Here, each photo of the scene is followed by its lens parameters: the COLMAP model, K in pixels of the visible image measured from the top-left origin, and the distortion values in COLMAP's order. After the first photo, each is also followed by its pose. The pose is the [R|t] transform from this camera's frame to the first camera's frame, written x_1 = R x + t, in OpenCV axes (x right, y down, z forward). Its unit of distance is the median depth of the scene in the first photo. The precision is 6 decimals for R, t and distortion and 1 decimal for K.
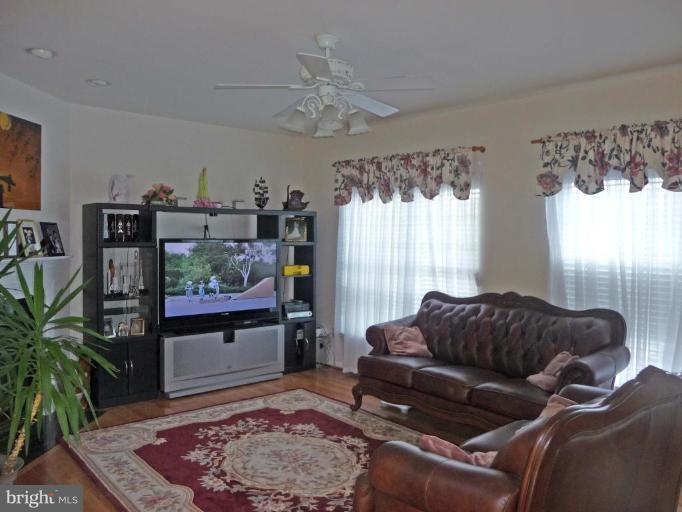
lens RADIAL K [[578.6, 0, 349.5], [0, 578.6, 255.8], [0, 0, 1]] dist [-0.016716, 0.007271]
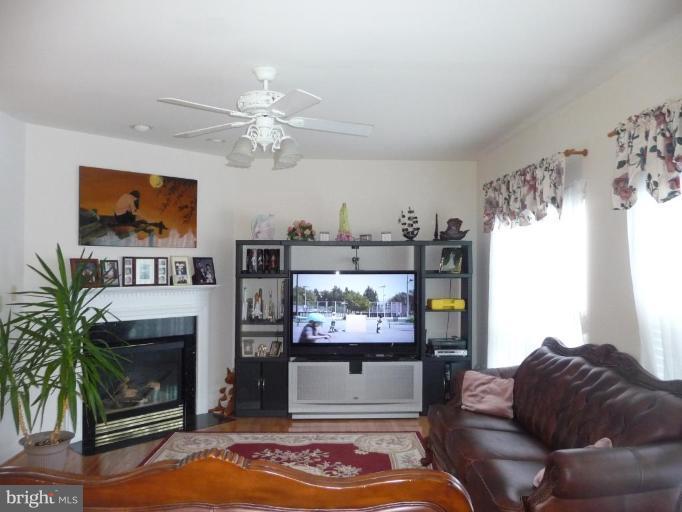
lens RADIAL K [[578.6, 0, 349.5], [0, 578.6, 255.8], [0, 0, 1]] dist [-0.016716, 0.007271]
pose [[0.767927, -0.016783, -0.640318, 0.479869], [-0.018429, 0.998664, -0.048277, -0.006710], [0.640273, 0.048874, 0.766591, 0.233457]]
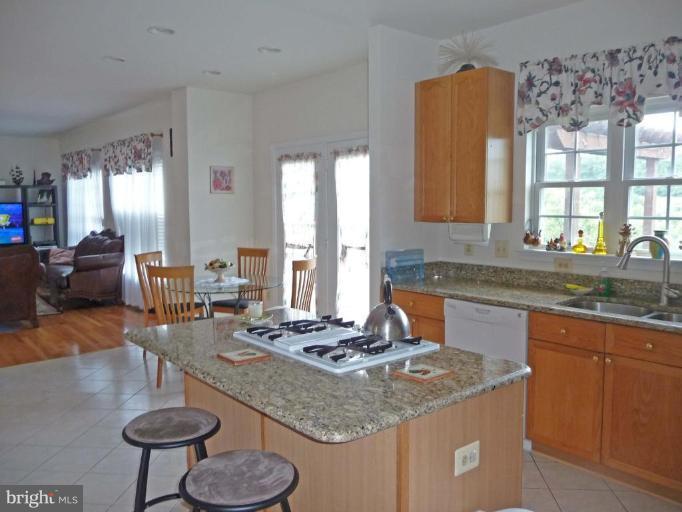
lens RADIAL K [[578.6, 0, 349.5], [0, 578.6, 255.8], [0, 0, 1]] dist [-0.016716, 0.007271]
pose [[0.997660, -0.007101, -0.068008, 1.122685], [0.010831, 0.998447, 0.054648, 0.054289], [0.067514, -0.055256, 0.996187, -0.741709]]
